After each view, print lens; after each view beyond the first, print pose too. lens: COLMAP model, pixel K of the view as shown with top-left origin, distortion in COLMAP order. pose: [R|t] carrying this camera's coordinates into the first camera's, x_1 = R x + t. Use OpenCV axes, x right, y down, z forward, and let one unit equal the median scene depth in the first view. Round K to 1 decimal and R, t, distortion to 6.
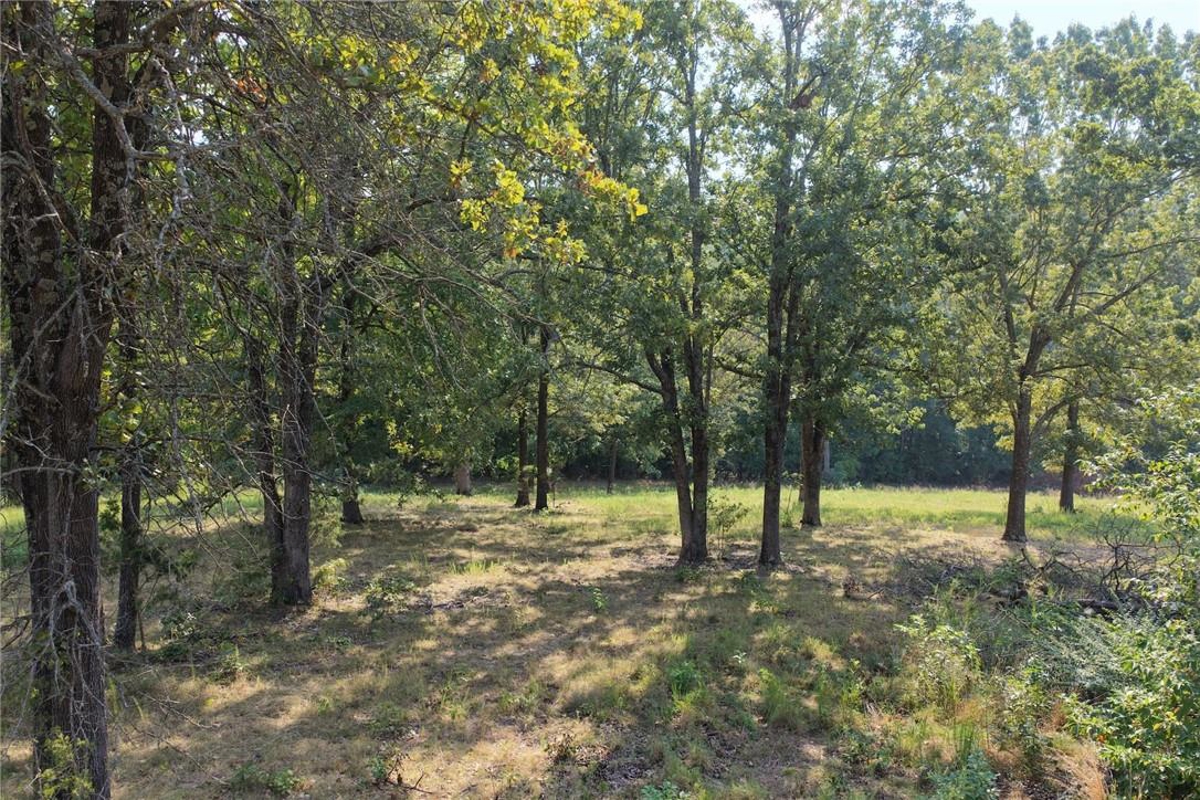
lens RADIAL K [[975.2, 0, 600.0], [0, 975.2, 400.0], [0, 0, 1]] dist [-0.008432, 0.009367]
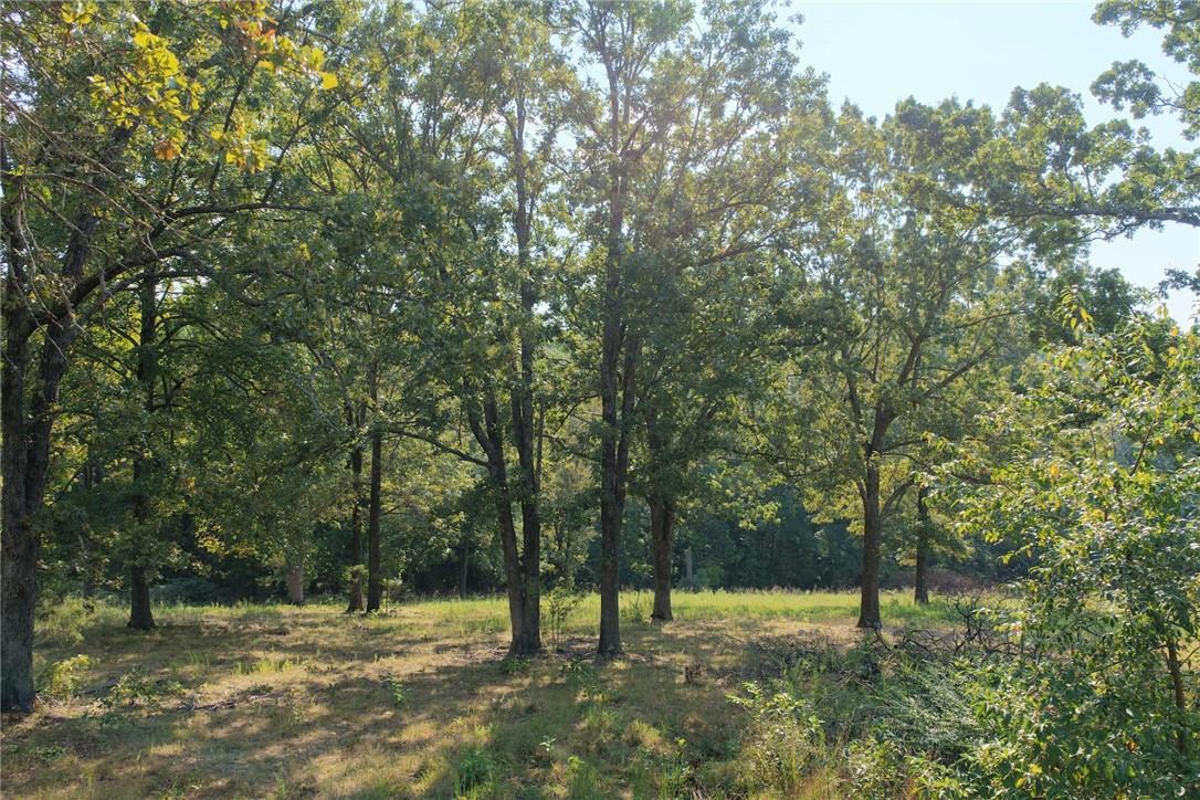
lens RADIAL K [[982.5, 0, 600.0], [0, 982.5, 400.0], [0, 0, 1]] dist [-0.017803, 0.045943]
pose [[0.991041, 0.000973, 0.133553, 0.046802], [0.014964, 0.992868, -0.118277, 0.044387], [-0.132716, 0.119216, 0.983958, 0.082135]]
